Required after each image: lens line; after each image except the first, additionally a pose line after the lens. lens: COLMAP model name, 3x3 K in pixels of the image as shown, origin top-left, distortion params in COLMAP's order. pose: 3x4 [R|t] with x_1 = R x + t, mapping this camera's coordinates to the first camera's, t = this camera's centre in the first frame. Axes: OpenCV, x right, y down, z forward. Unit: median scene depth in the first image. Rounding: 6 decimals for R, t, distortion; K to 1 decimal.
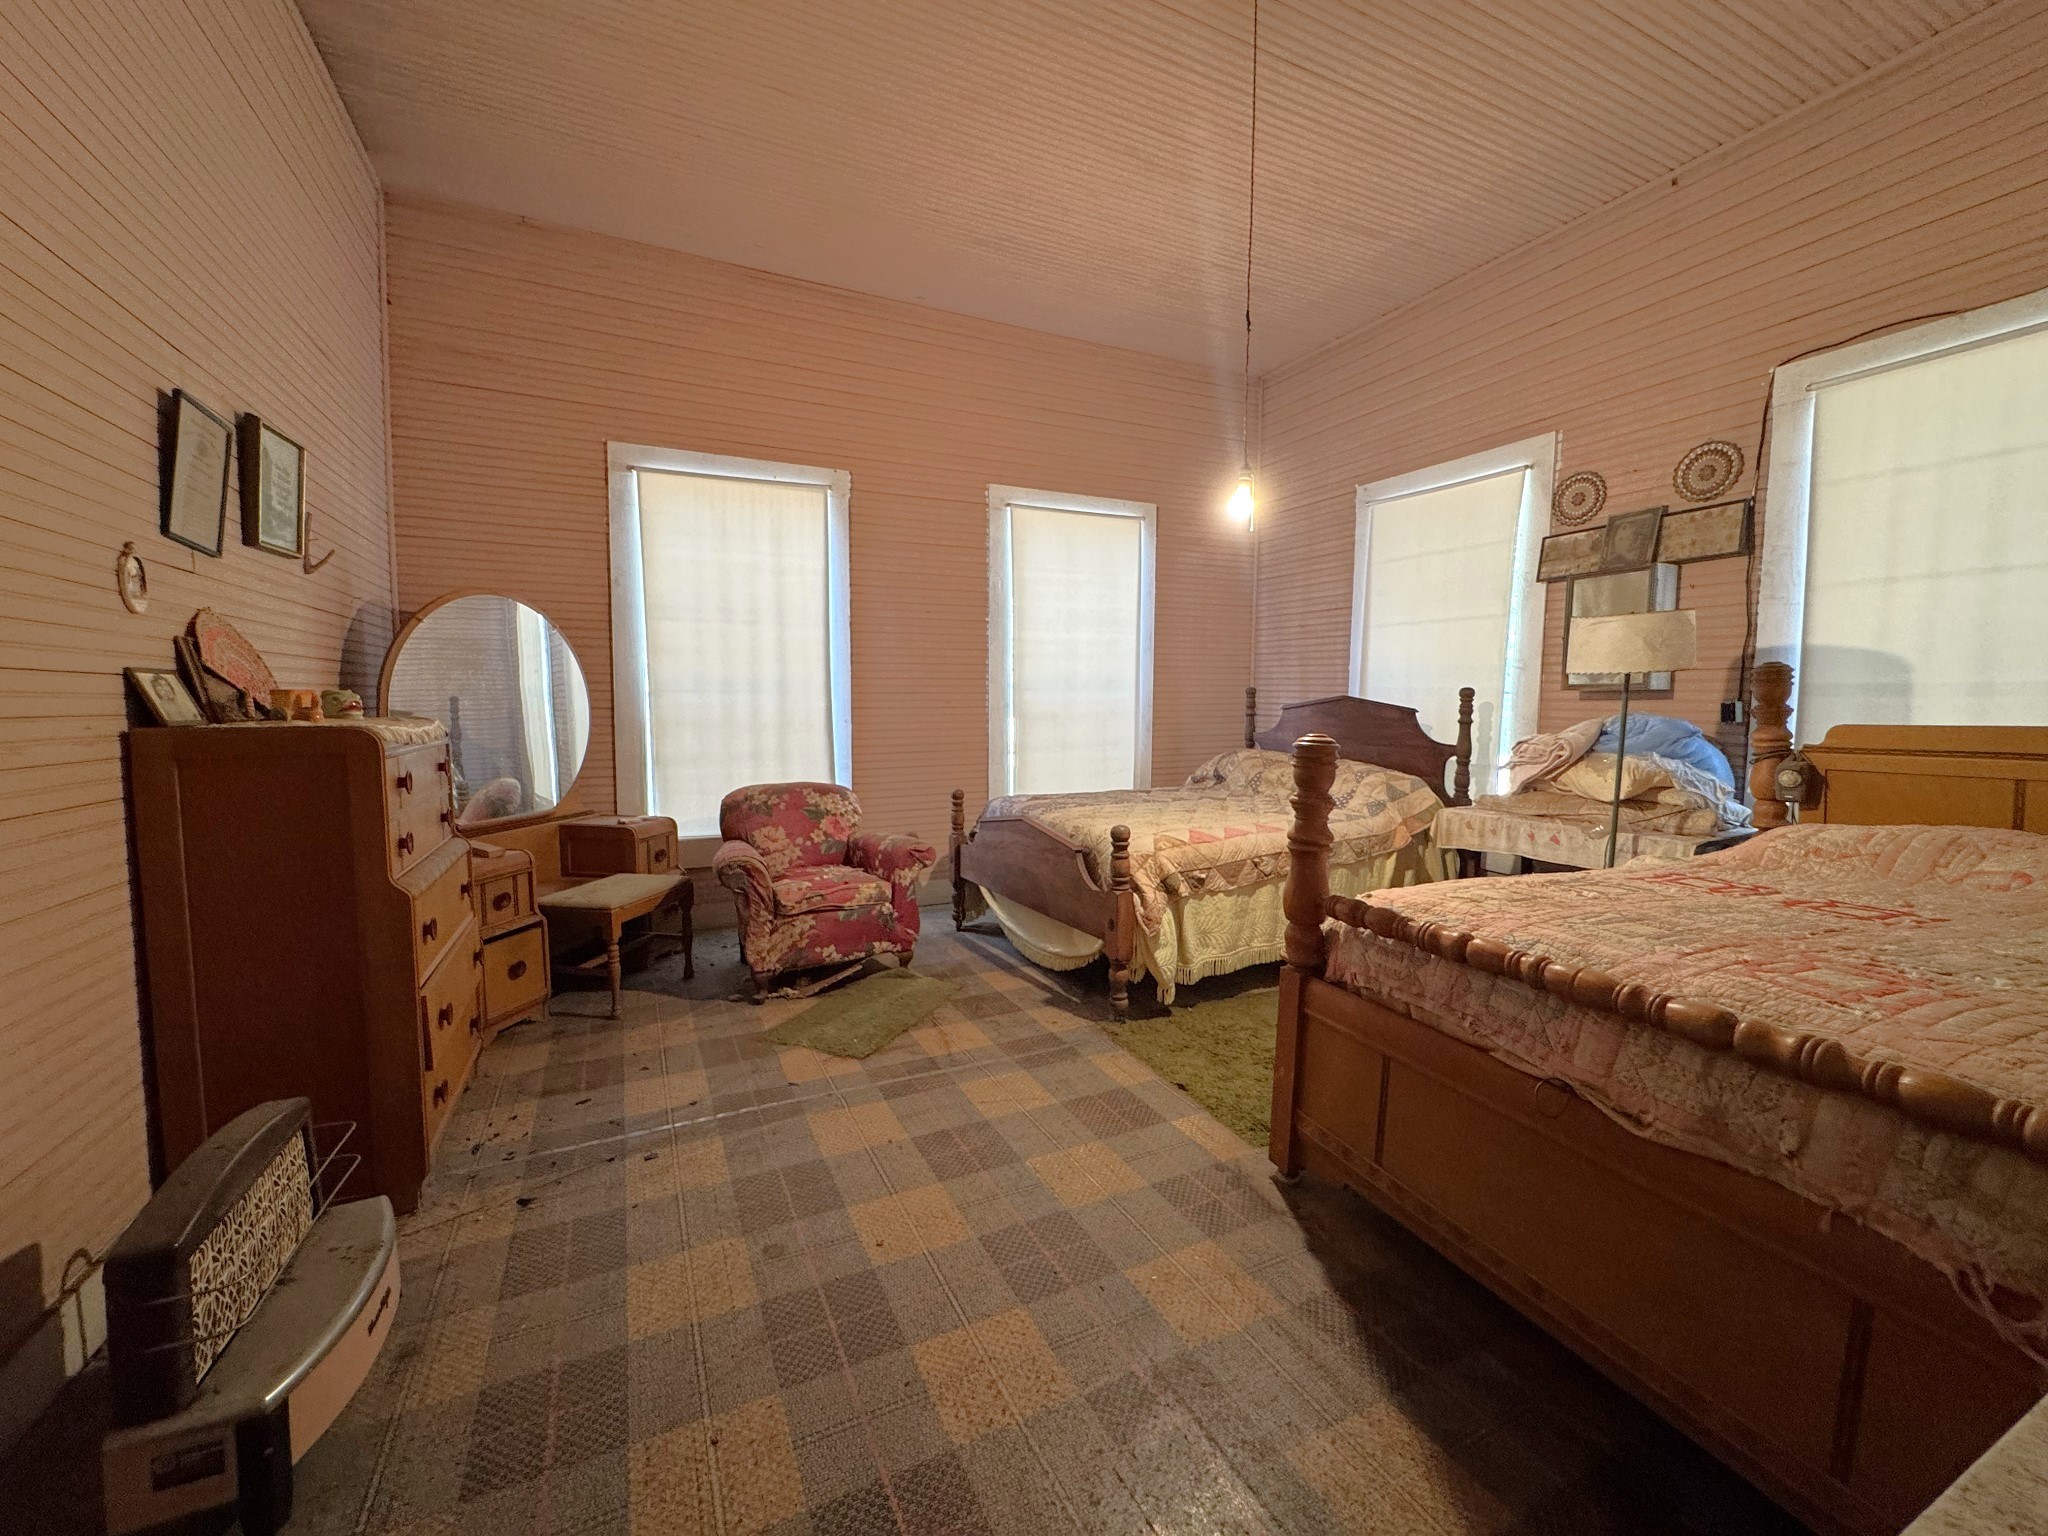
lens RADIAL K [[826.3, 0, 1024.0], [0, 826.3, 768.0], [0, 0, 1]] dist [-0.009902, 0.000228]
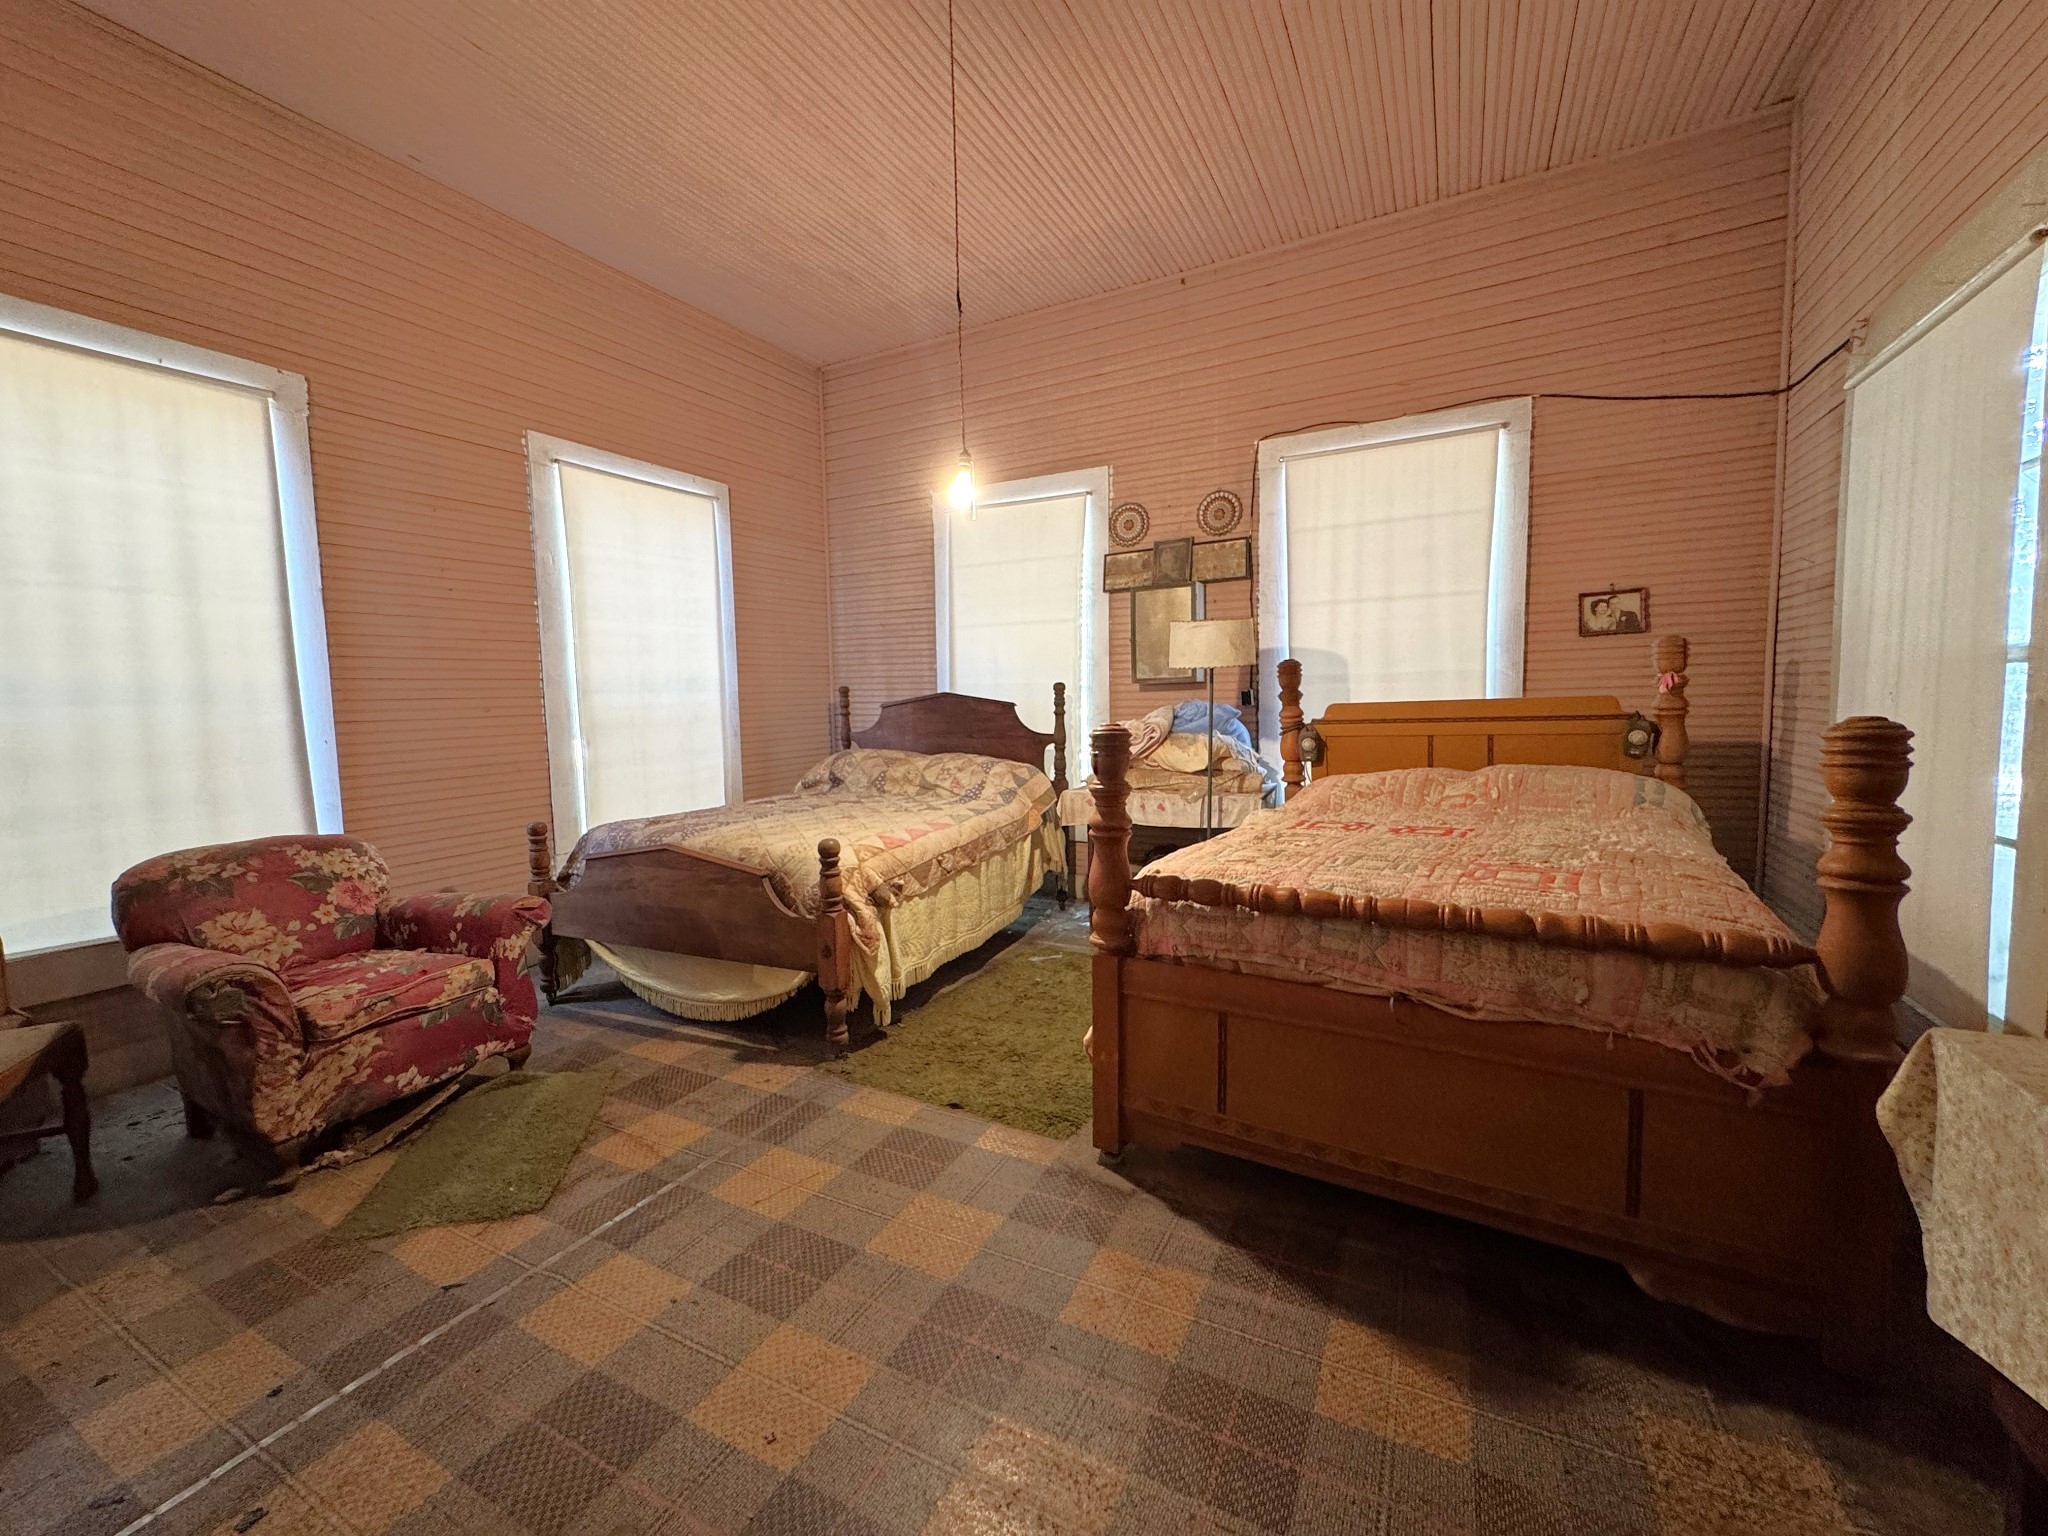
lens RADIAL K [[822.6, 0, 1024.0], [0, 822.6, 768.0], [0, 0, 1]] dist [-0.007449, 0.000669]
pose [[0.798882, -0.071750, 0.597193, -0.219631], [0.073577, 0.997061, 0.021366, -0.009591], [-0.596971, 0.026871, 0.801813, 0.150444]]
